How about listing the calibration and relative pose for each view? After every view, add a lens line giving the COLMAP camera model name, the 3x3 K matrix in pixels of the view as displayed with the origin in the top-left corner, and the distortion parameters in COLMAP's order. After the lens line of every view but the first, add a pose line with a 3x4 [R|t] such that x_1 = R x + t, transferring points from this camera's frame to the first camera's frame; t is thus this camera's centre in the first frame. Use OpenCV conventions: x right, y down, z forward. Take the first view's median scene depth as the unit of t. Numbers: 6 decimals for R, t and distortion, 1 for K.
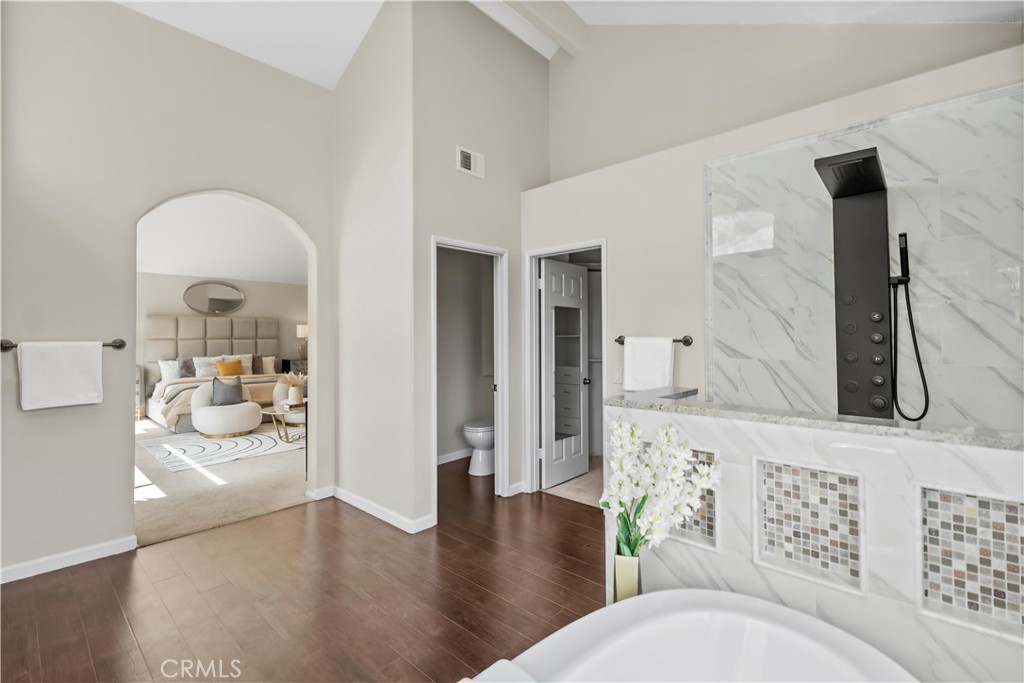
lens RADIAL K [[463.8, 0, 516.2], [0, 463.8, 334.9], [0, 0, 1]] dist [0.000670, 0.000112]
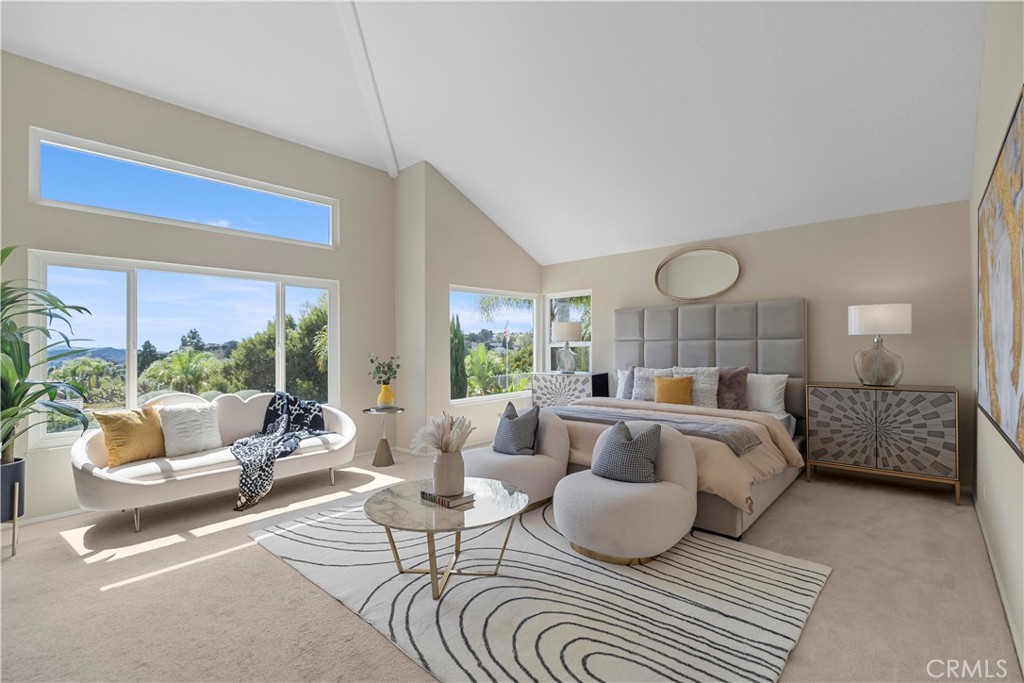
lens RADIAL K [[463.8, 0, 512.3], [0, 463.8, 343.7], [0, 0, 1]] dist [0.000670, 0.000112]
pose [[0.014668, -0.004996, -0.999880, -0.037215], [0.010429, 0.999934, -0.004843, 0.014714], [0.999838, -0.010357, 0.014719, 0.776911]]
